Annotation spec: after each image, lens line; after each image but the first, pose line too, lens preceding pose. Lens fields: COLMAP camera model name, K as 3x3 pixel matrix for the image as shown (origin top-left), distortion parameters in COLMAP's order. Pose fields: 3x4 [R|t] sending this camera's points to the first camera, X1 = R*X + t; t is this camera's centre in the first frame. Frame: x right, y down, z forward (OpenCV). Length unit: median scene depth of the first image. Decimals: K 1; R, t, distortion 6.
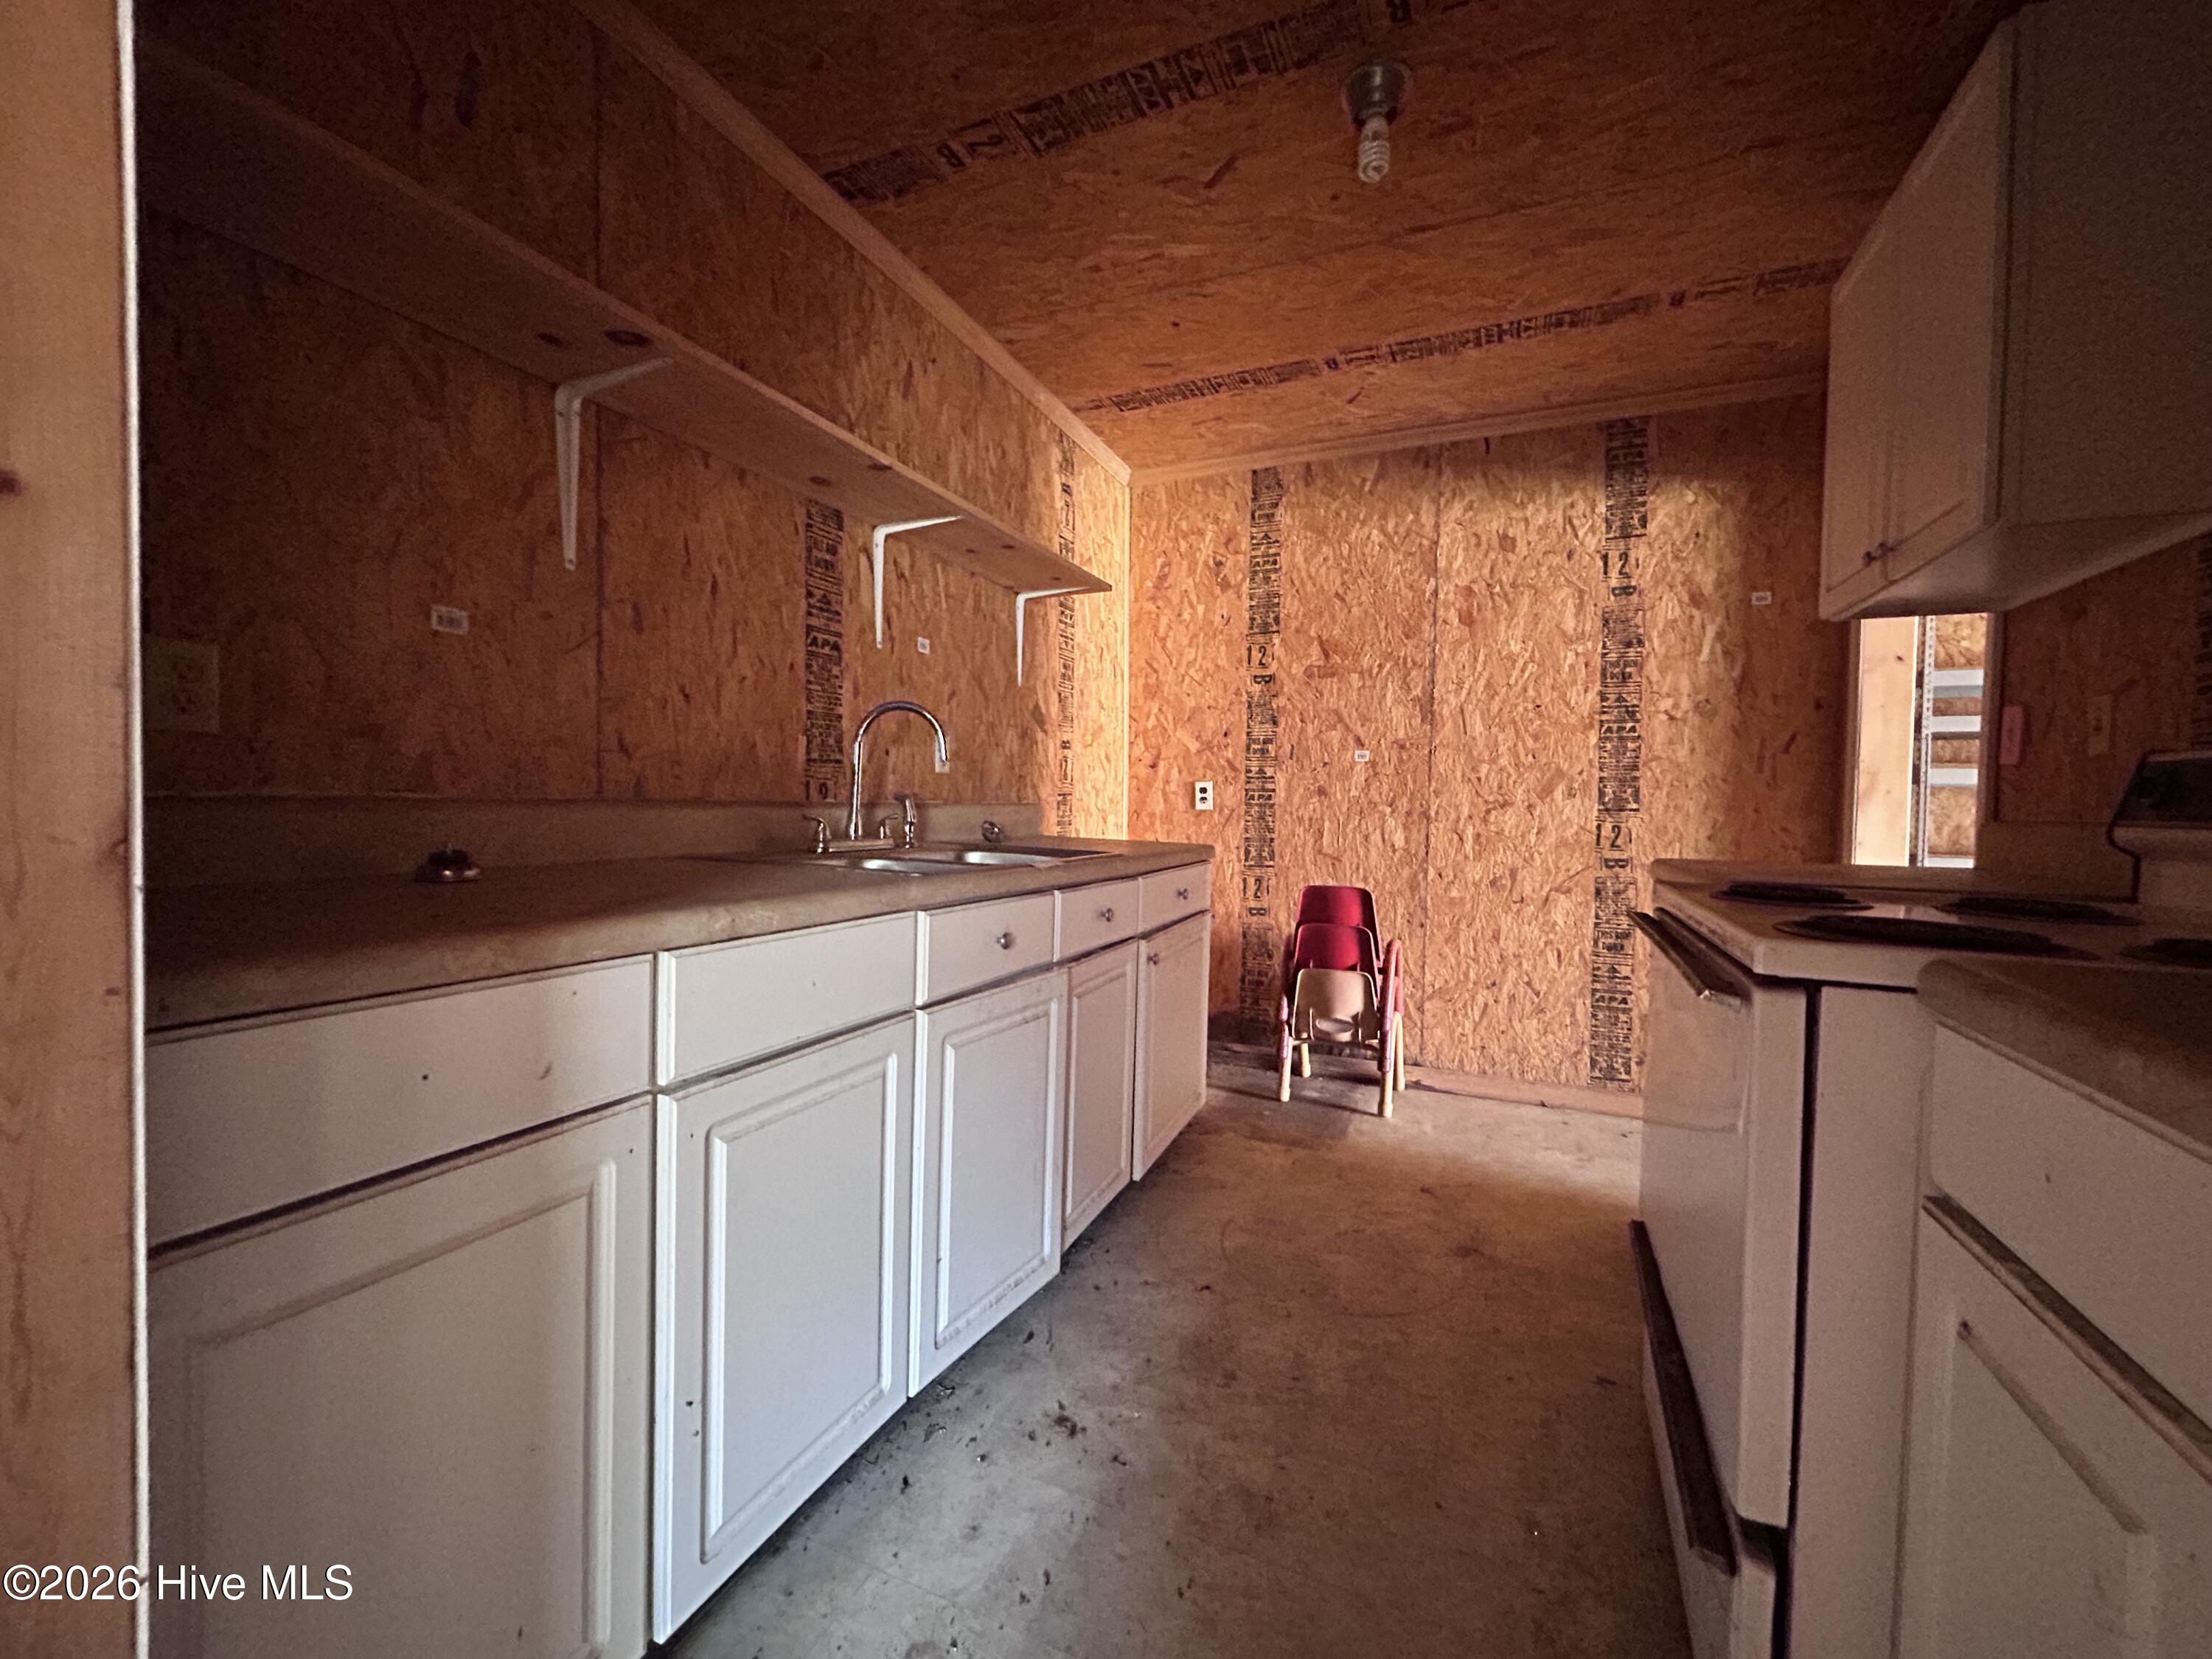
lens RADIAL K [[895.3, 0, 1106.9], [0, 895.3, 819.0], [0, 0, 1]] dist [-0.002625, 0.000691]
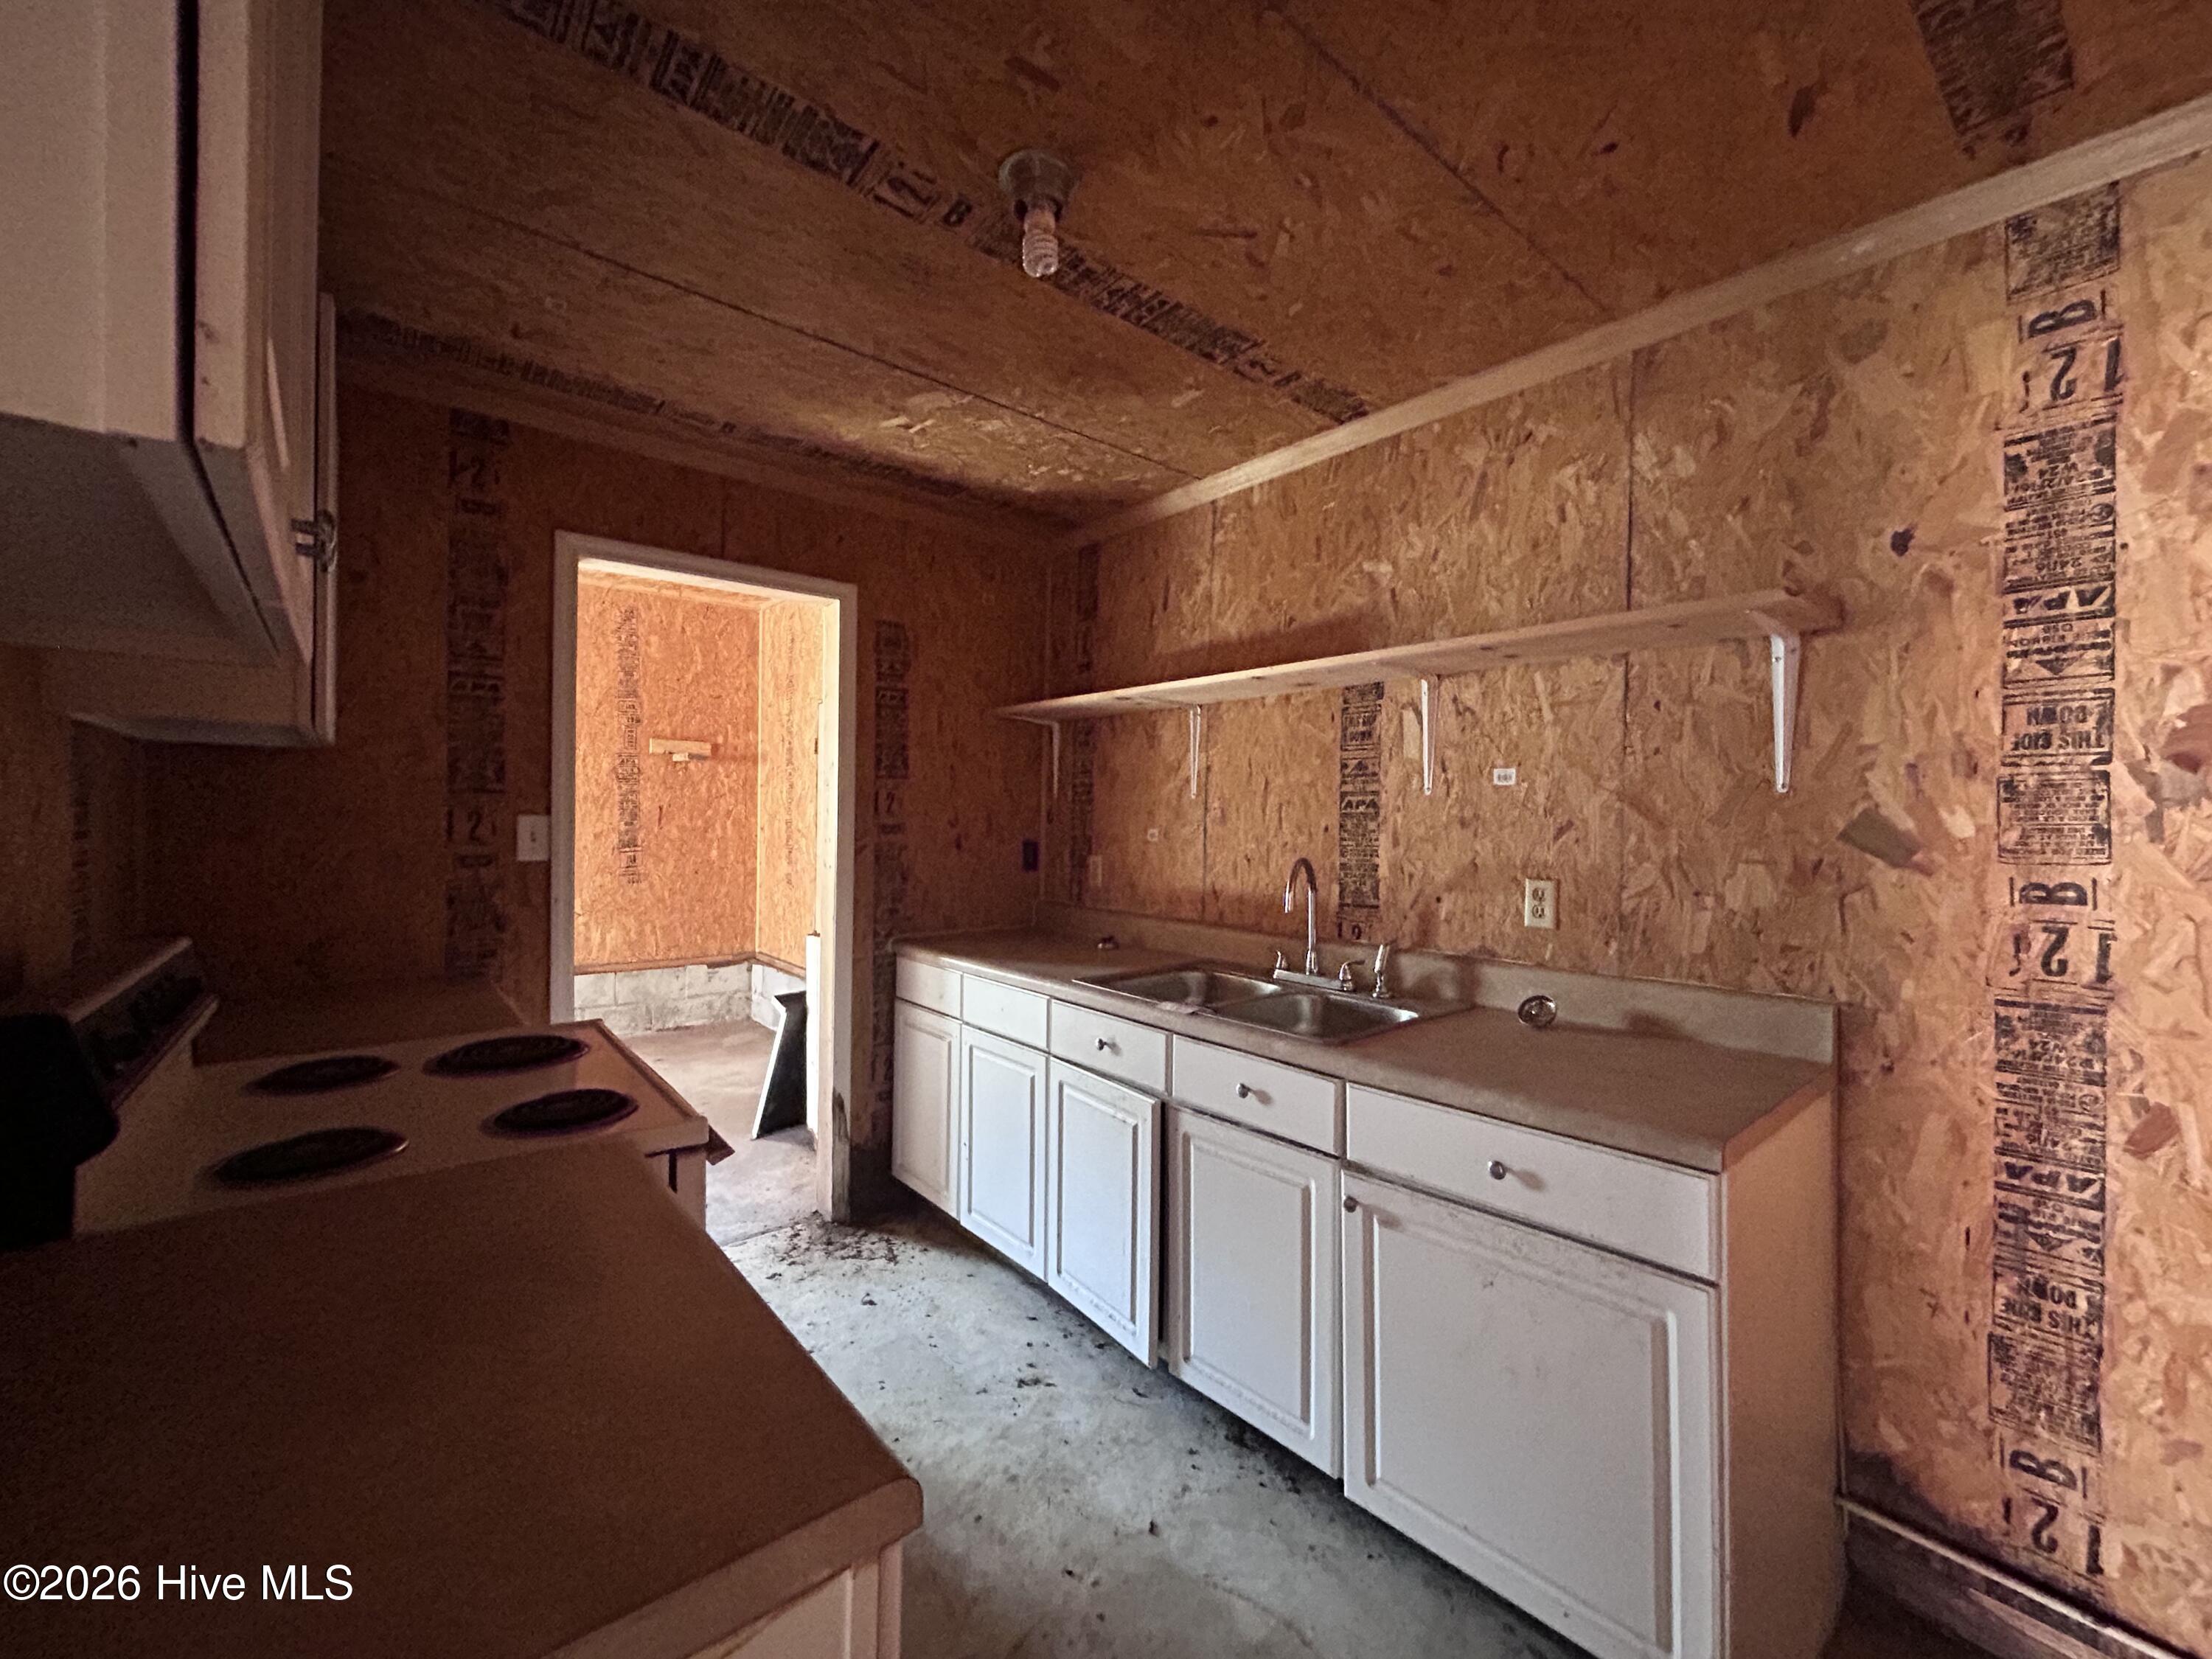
lens RADIAL K [[895.3, 0, 1106.7], [0, 895.3, 824.9], [0, 0, 1]] dist [-0.002625, 0.000691]
pose [[-0.434196, -0.029595, -0.900332, 0.852975], [-0.046864, 0.998849, -0.010233, -0.140394], [0.899599, 0.037750, -0.435083, 1.194945]]
